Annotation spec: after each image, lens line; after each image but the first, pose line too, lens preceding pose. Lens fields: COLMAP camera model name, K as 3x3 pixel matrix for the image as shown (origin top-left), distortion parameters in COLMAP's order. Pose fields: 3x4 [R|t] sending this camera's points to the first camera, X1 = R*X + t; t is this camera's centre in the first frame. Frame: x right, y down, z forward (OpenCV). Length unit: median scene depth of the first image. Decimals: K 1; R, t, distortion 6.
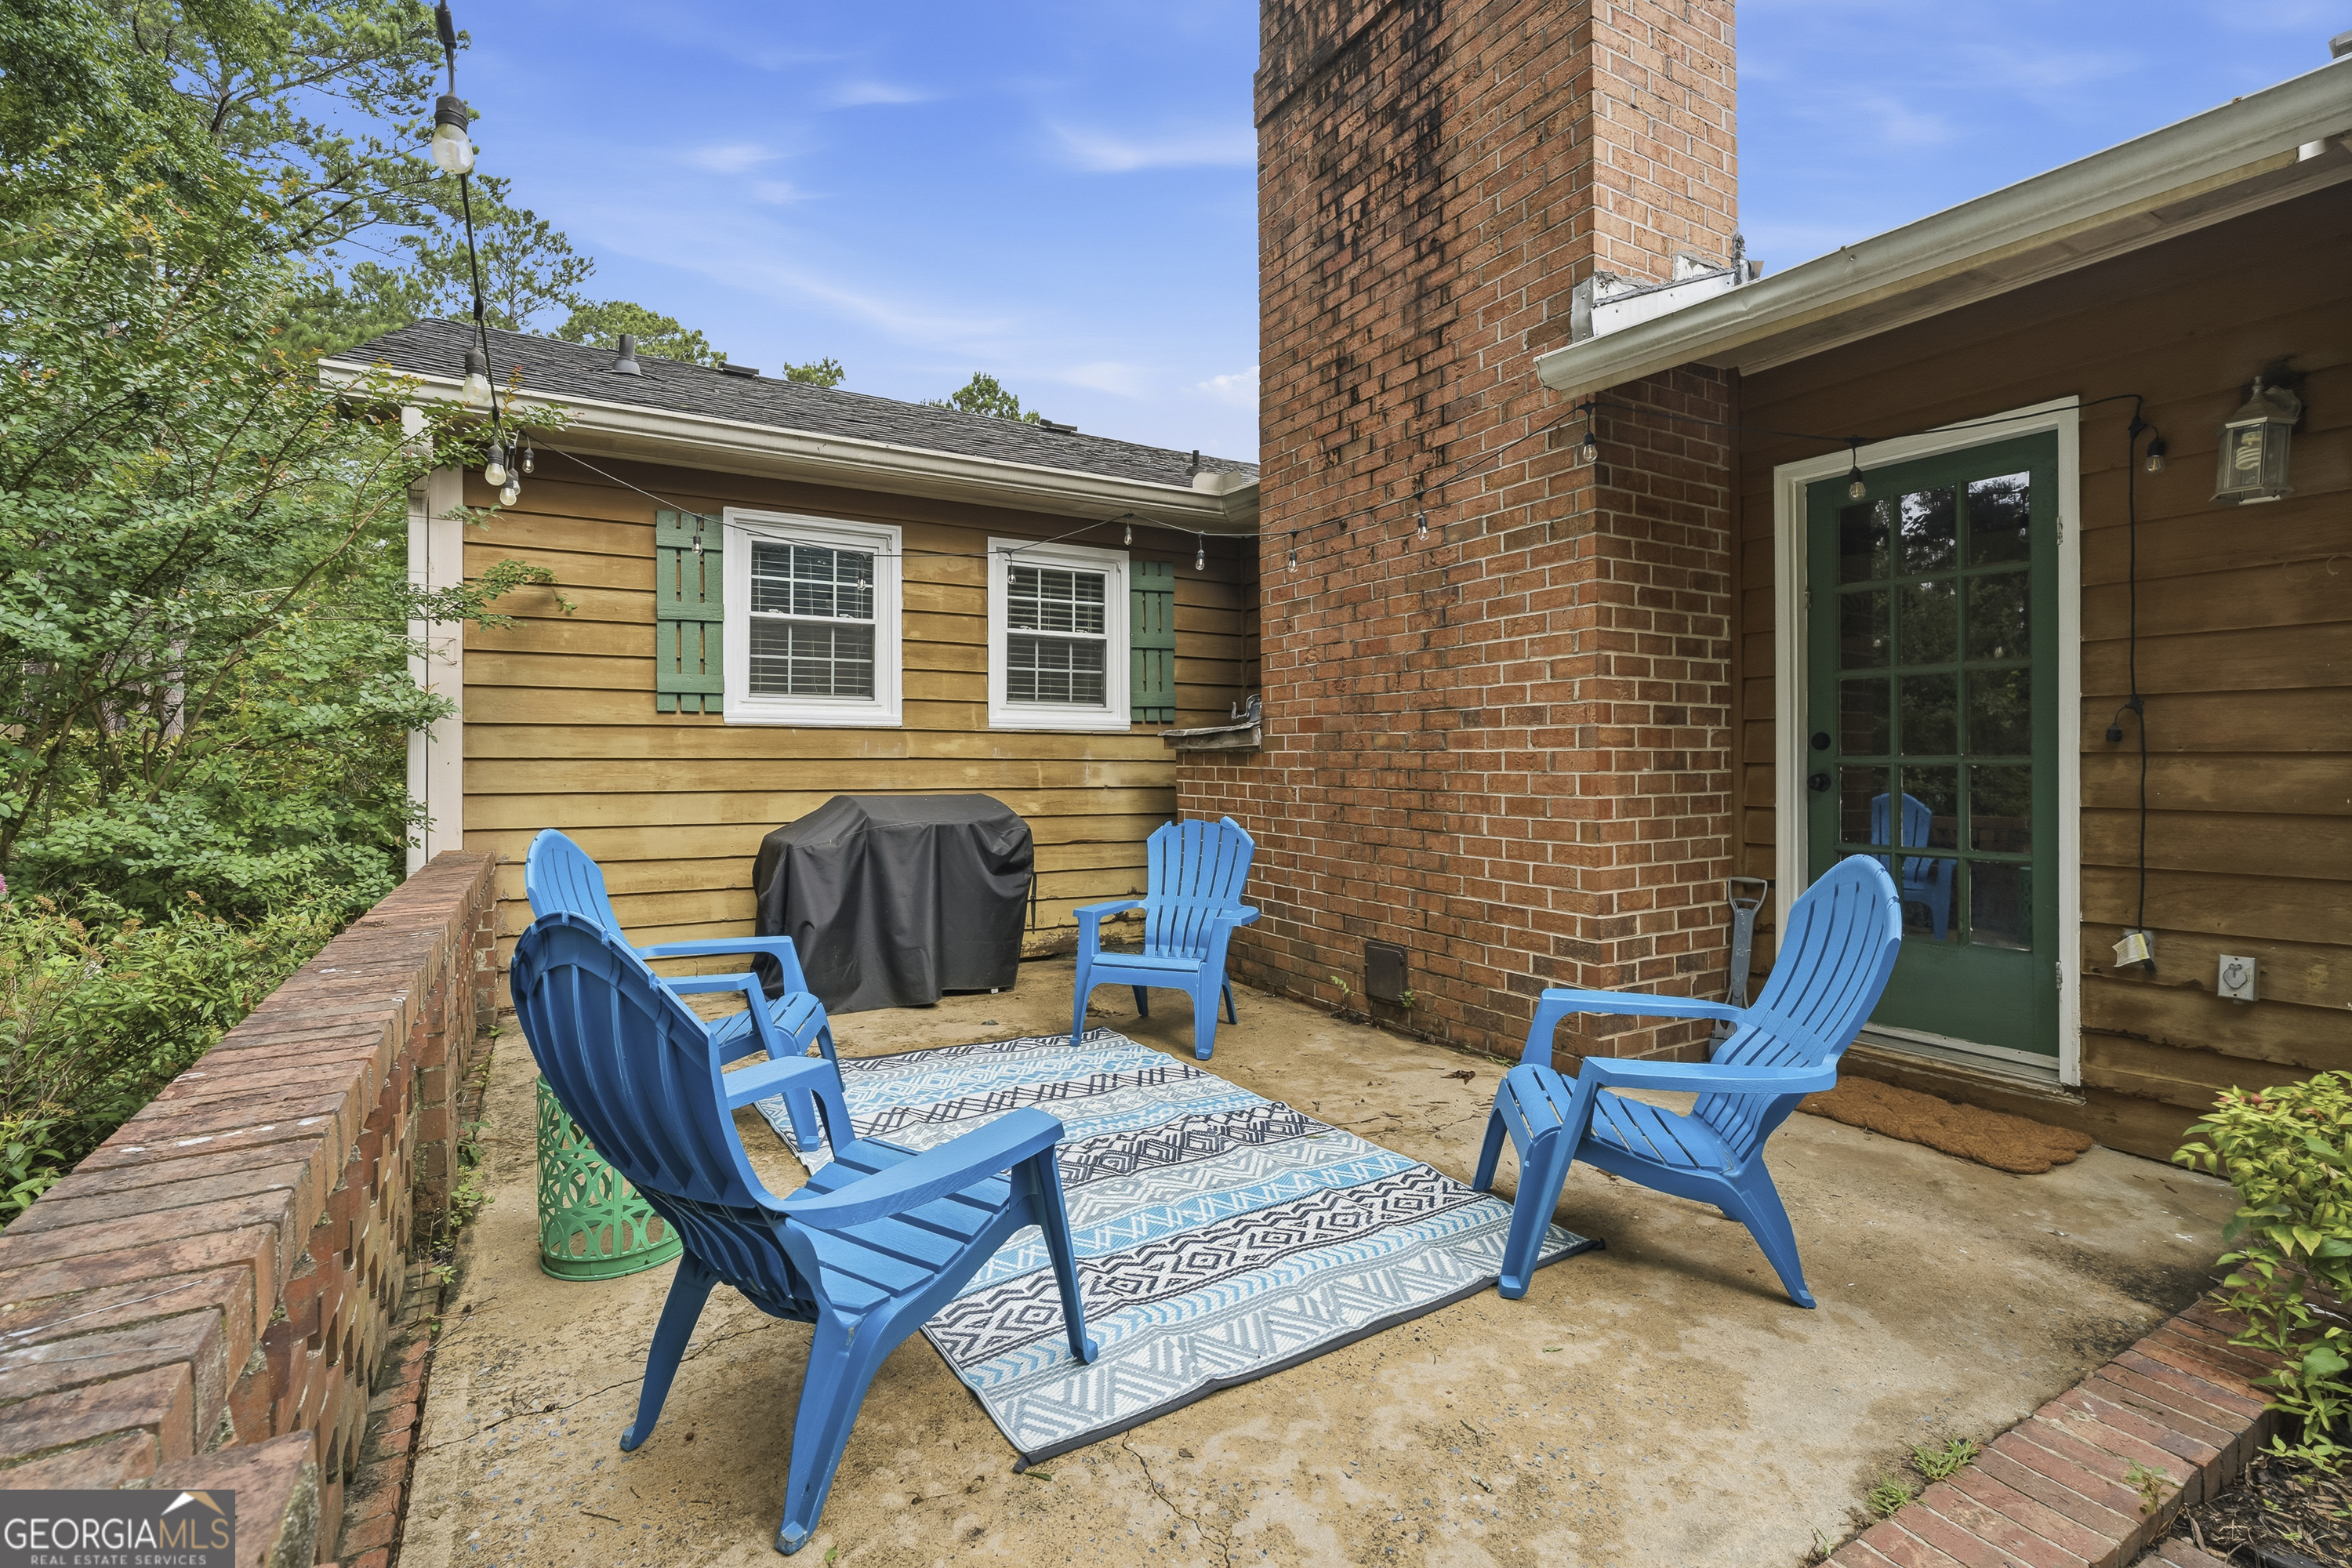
lens RADIAL K [[1057.5, 0, 1173.4], [0, 1057.5, 767.4], [0, 0, 1]] dist [-0.010685, 0.000300]
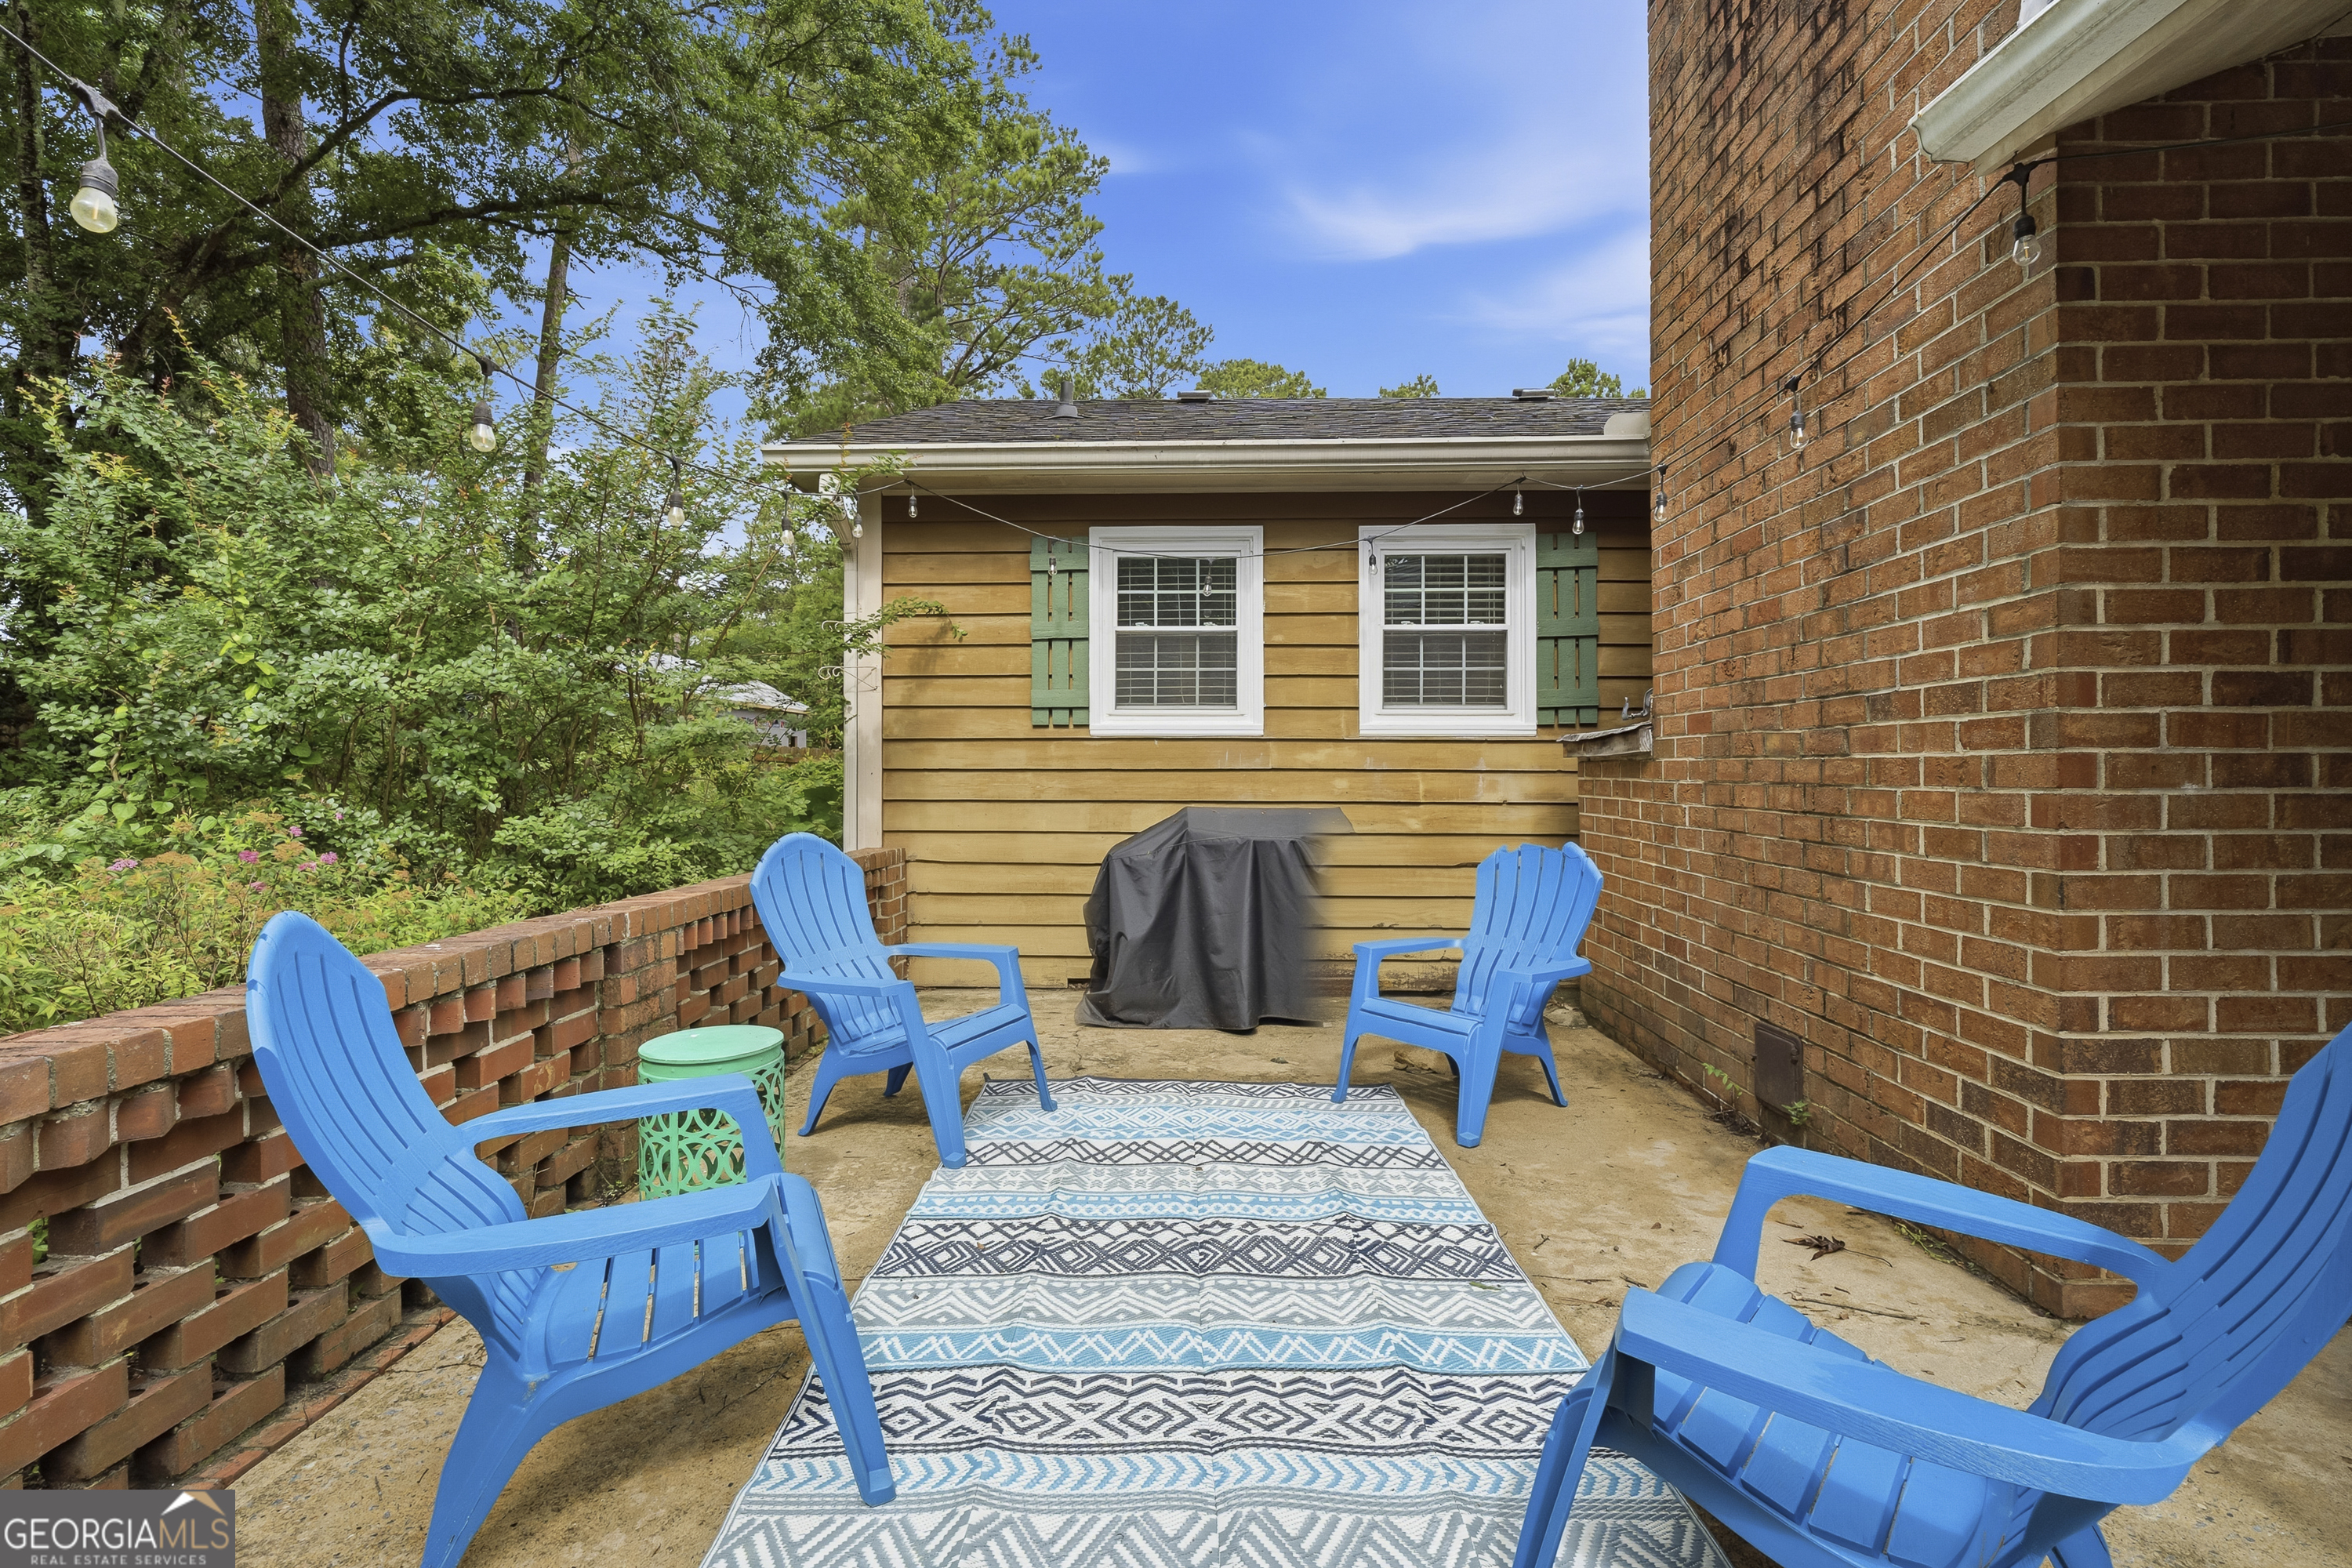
lens RADIAL K [[1060.0, 0, 1176.0], [0, 1060.0, 784.0], [0, 0, 1]] dist [-0.006420, 0.000597]
pose [[0.844593, 0.005721, -0.535379, 0.225549], [-0.003126, 0.999979, 0.005753, -0.000399], [0.535400, -0.003185, 0.844592, 0.176521]]
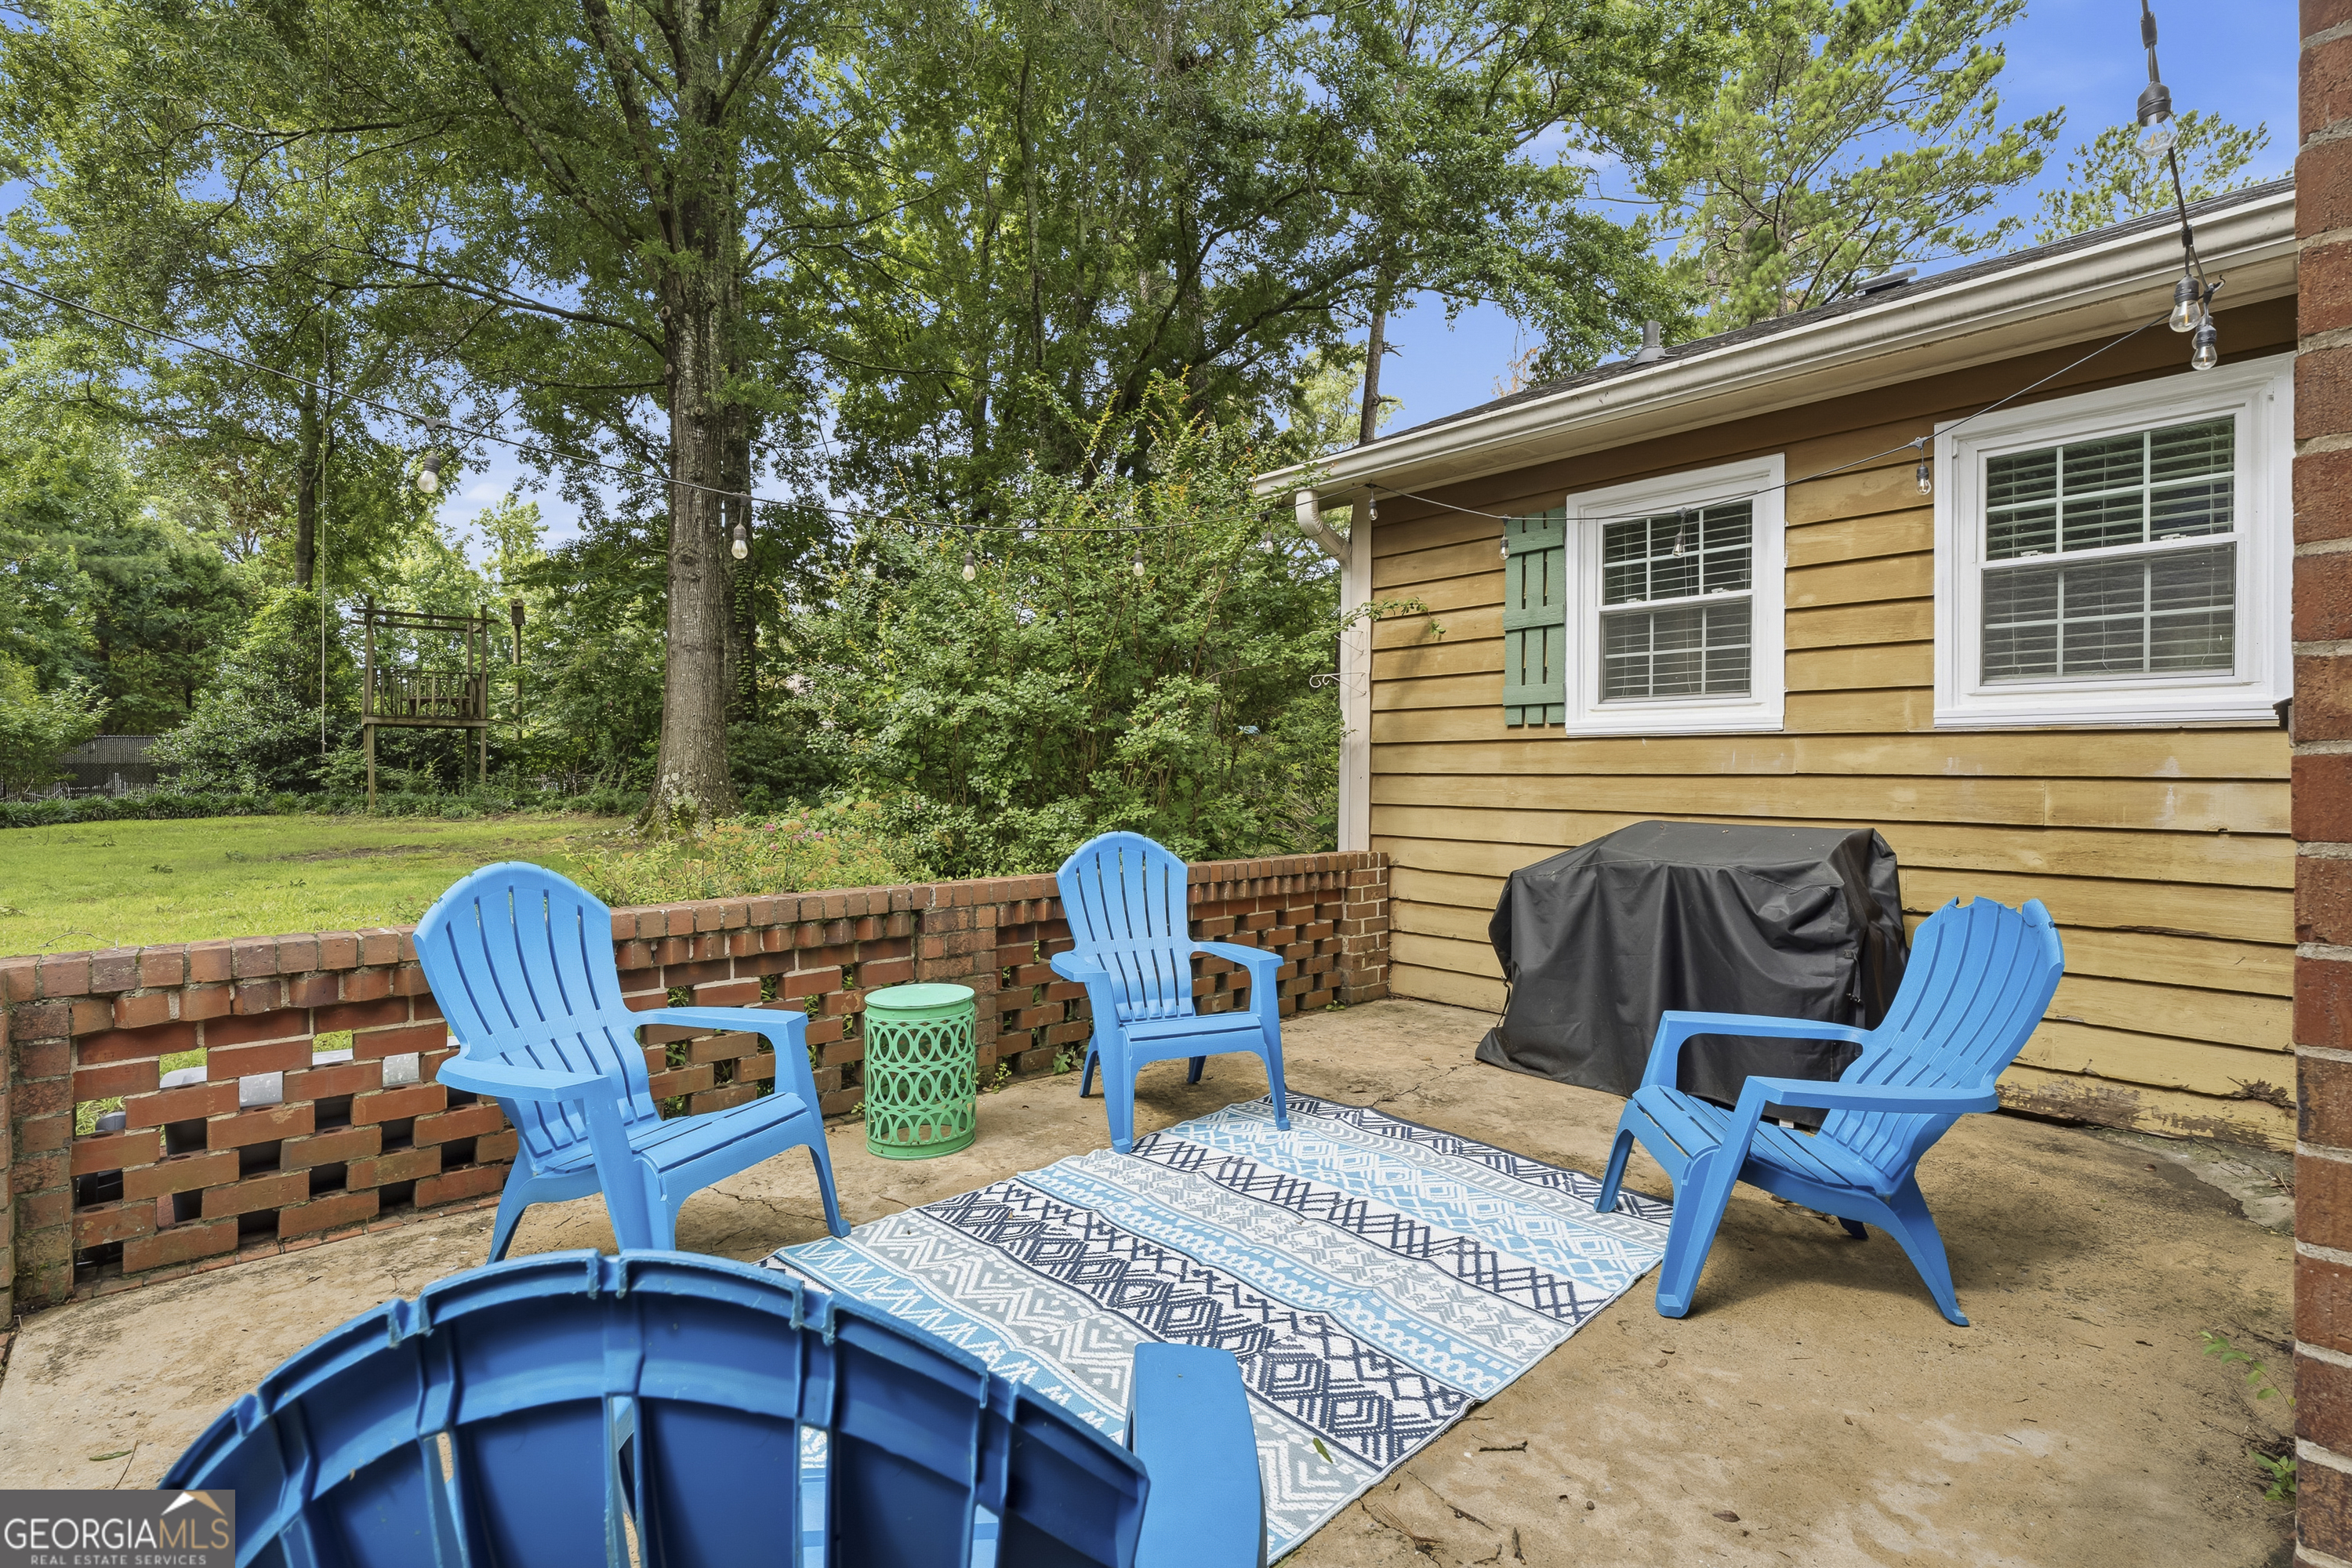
lens RADIAL K [[1070.8, 0, 1176.0], [0, 1070.8, 784.0], [0, 0, 1]] dist [-0.008542, -0.000662]
pose [[0.208818, 0.012390, -0.977876, 0.441536], [-0.007441, 0.999911, 0.011080, -0.008393], [0.977926, 0.004963, 0.208891, 0.525288]]
